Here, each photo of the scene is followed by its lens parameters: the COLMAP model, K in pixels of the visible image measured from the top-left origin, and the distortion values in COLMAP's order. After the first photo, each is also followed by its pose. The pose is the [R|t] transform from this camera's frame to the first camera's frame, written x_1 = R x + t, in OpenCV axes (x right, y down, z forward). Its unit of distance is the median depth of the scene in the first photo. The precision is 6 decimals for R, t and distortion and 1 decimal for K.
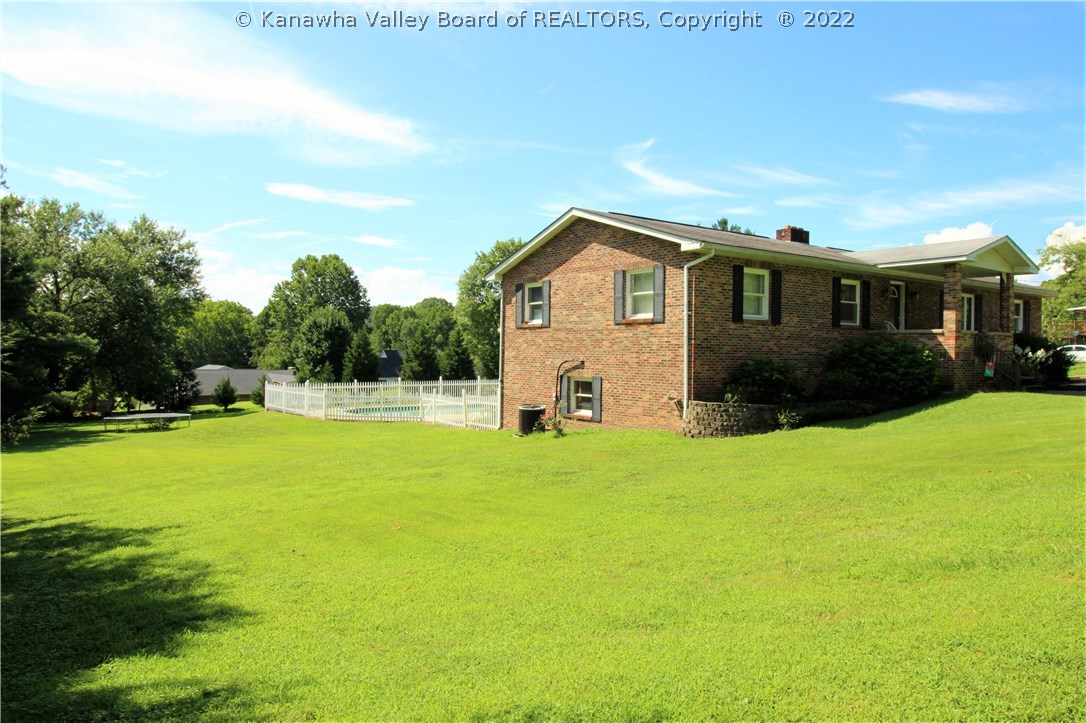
lens RADIAL K [[774.9, 0, 543.8], [0, 774.9, 363.3], [0, 0, 1]] dist [0.000041, -0.000919]
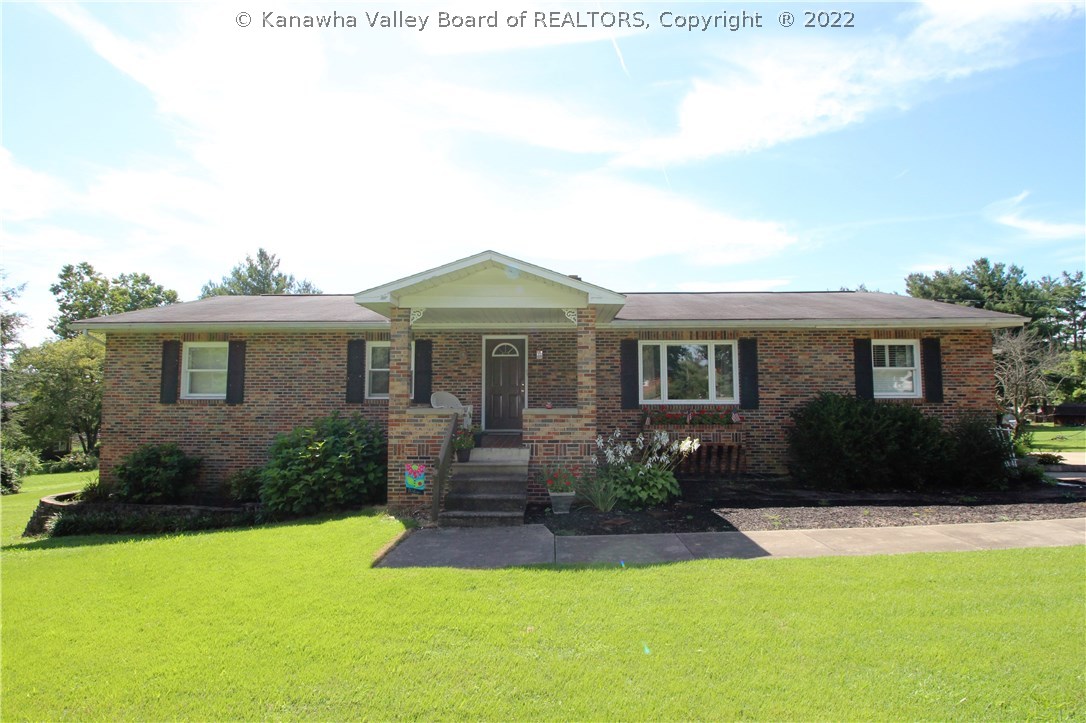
lens RADIAL K [[517.8, 0, 542.9], [0, 517.8, 357.5], [0, 0, 1]] dist [-0.002735, -0.000440]
pose [[0.779675, -0.053883, -0.623861, 0.921365], [0.002295, 0.996530, -0.083203, -0.052514], [0.626180, 0.063439, 0.777094, 0.762116]]
